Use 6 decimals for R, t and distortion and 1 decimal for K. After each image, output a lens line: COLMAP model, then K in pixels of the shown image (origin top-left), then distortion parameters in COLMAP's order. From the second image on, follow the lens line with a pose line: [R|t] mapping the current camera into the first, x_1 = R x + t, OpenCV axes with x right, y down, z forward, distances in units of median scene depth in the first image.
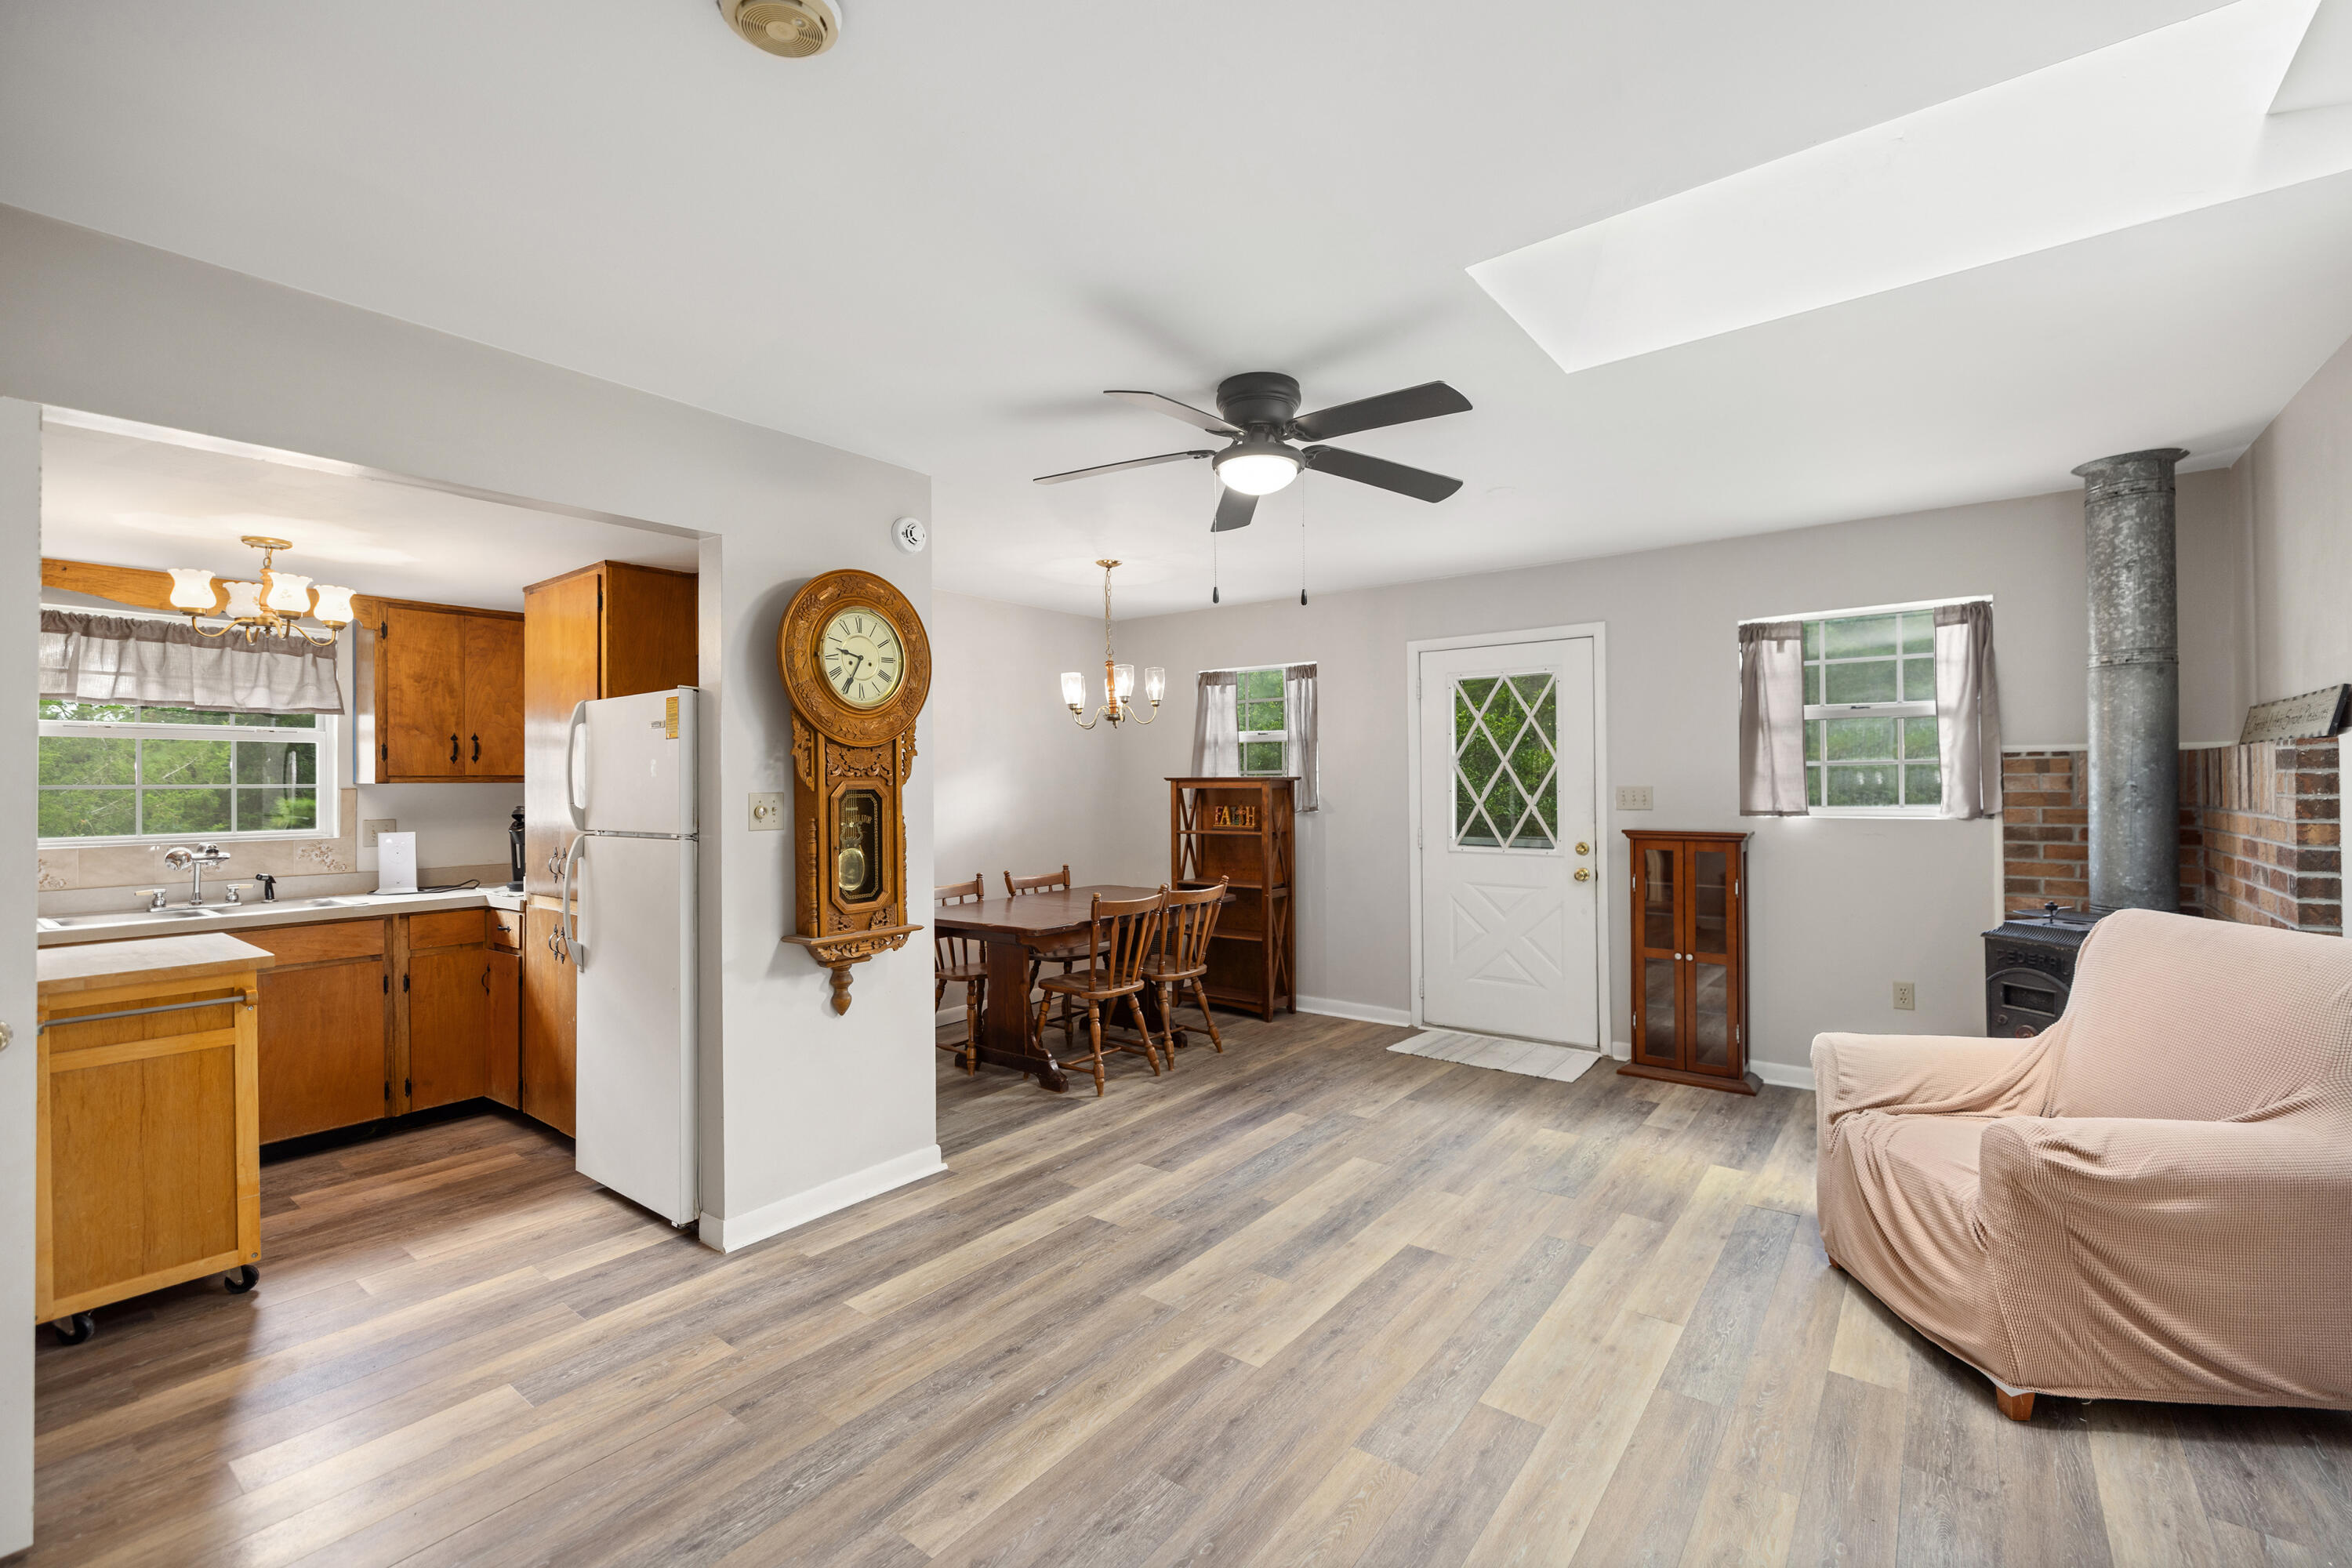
lens RADIAL K [[1016.8, 0, 1182.3], [0, 1016.8, 782.3], [0, 0, 1]] dist [-0.001048, -0.000095]
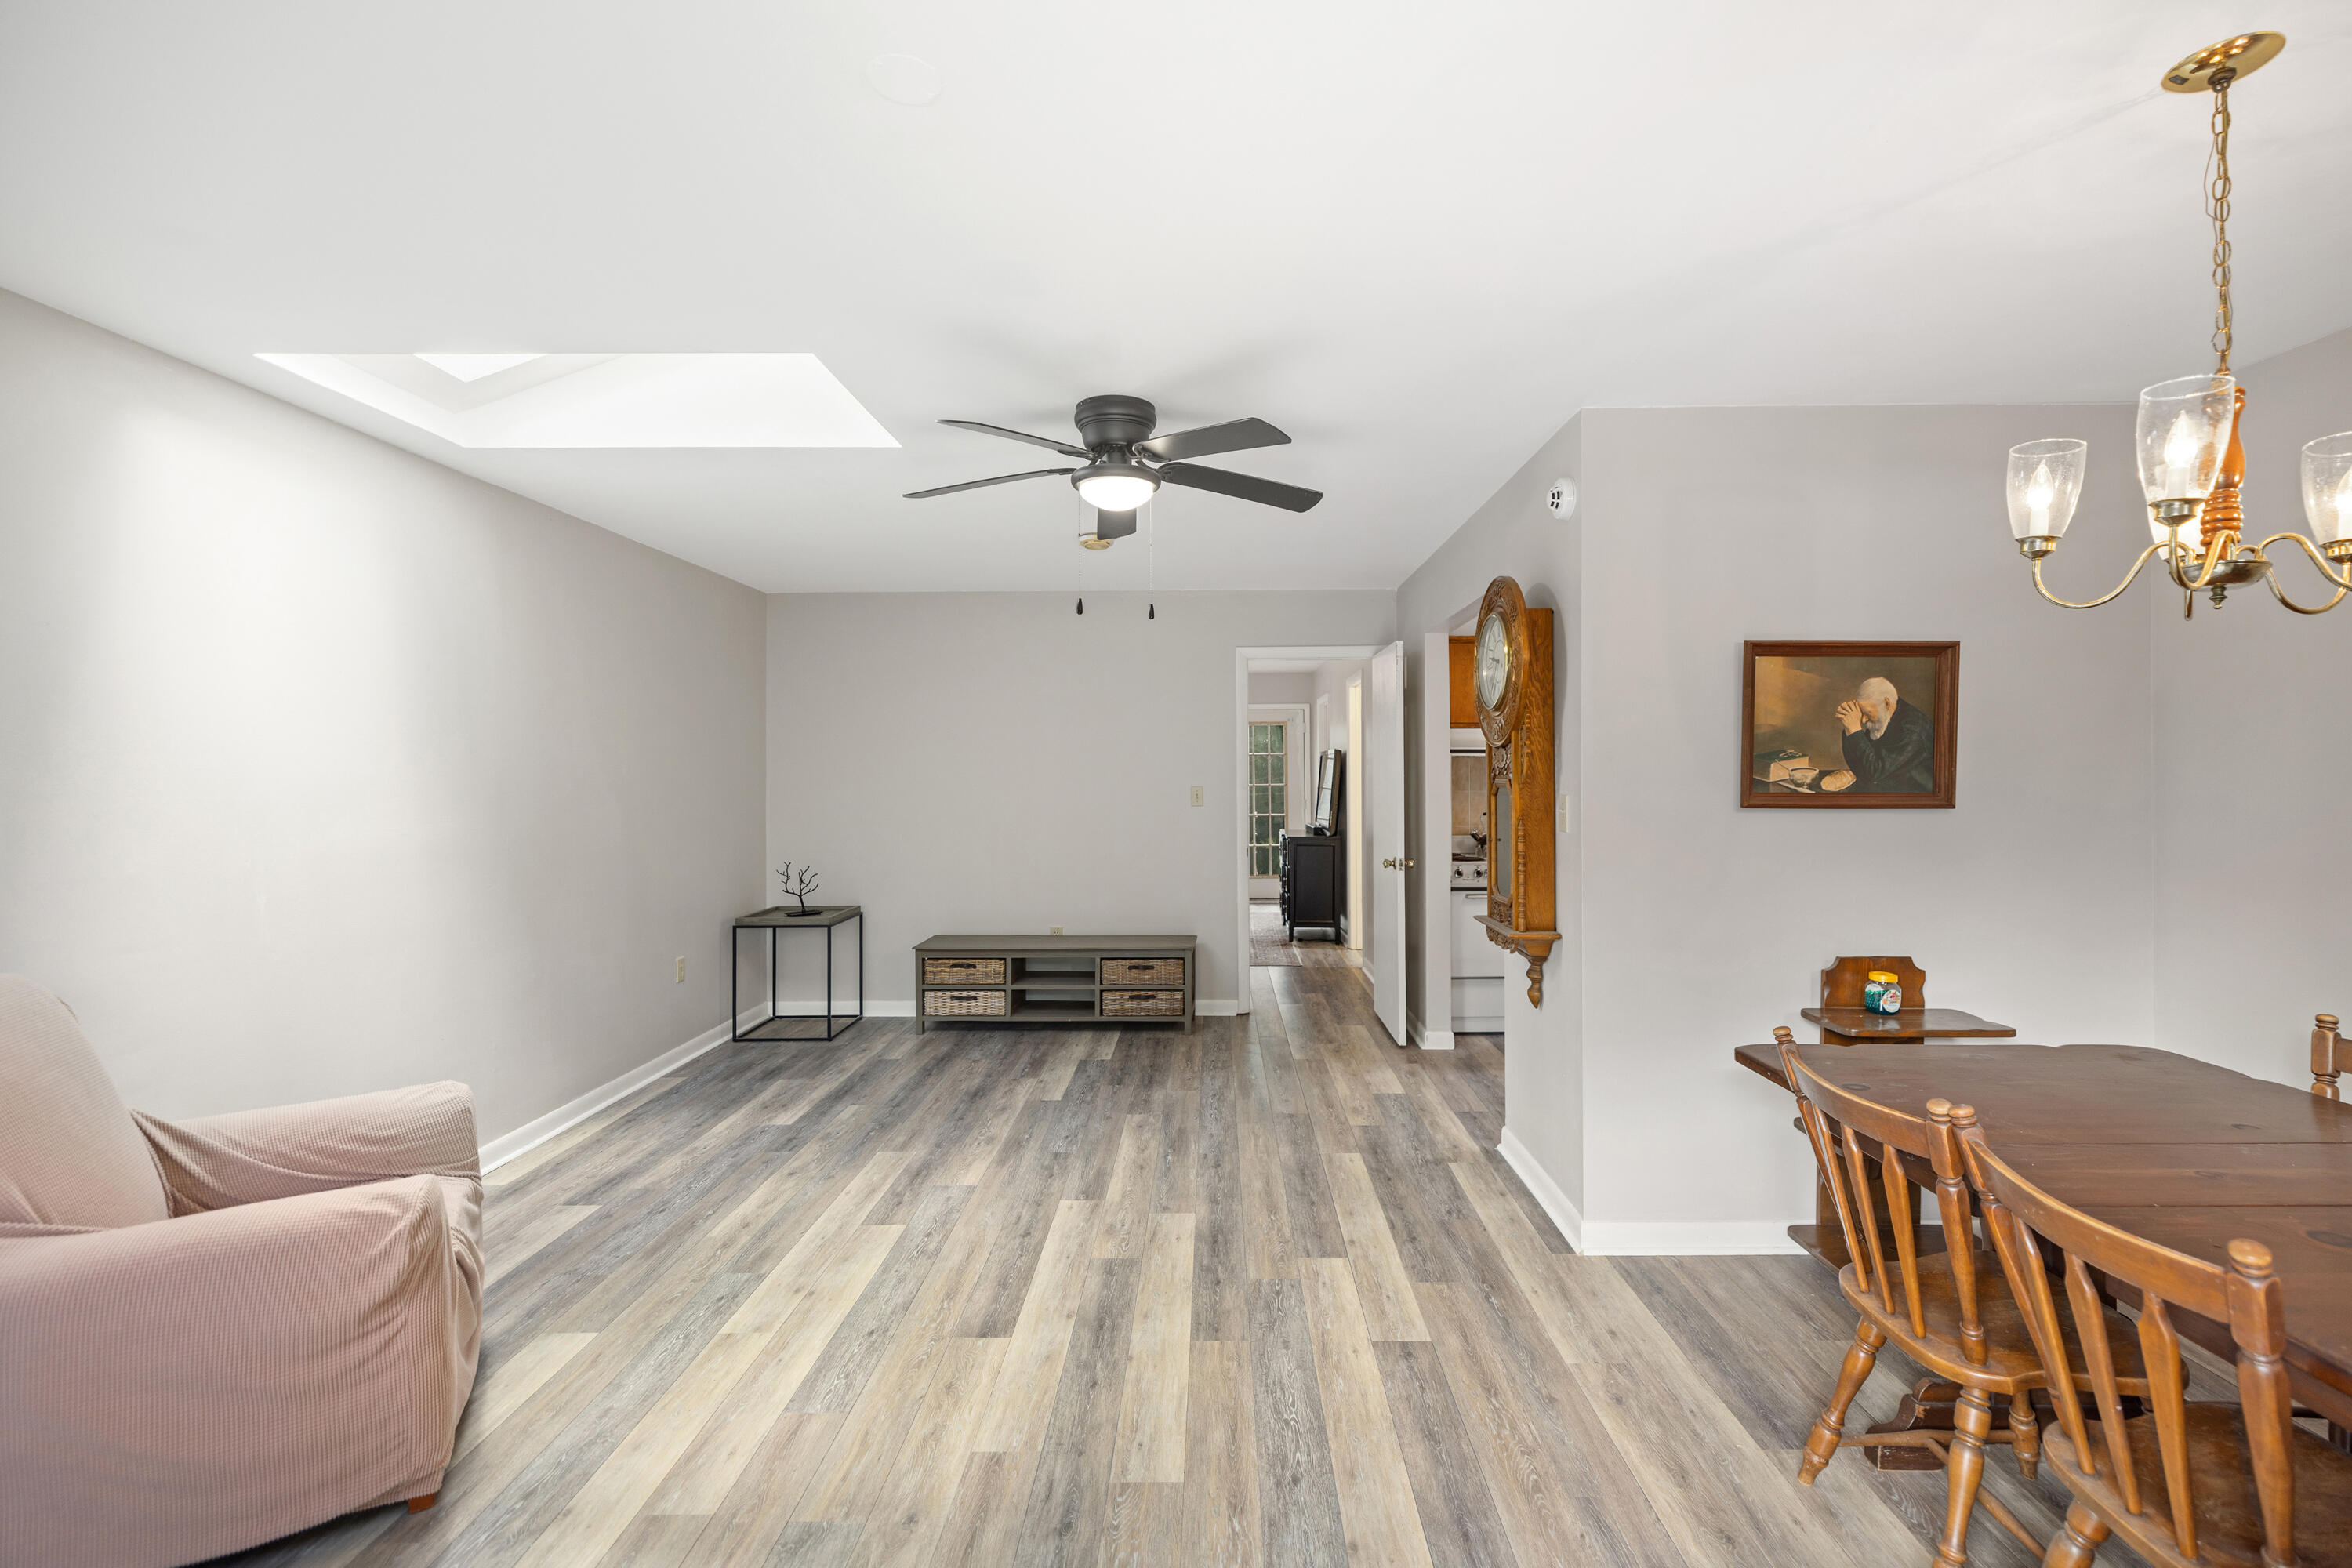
lens RADIAL K [[1016.8, 0, 1188.2], [0, 1016.8, 775.0], [0, 0, 1]] dist [-0.001048, -0.000095]
pose [[-0.811423, 0.016267, -0.584232, 0.609791], [0.013019, 0.999868, 0.009759, -0.020811], [0.584314, 0.000312, -0.811528, 1.835558]]
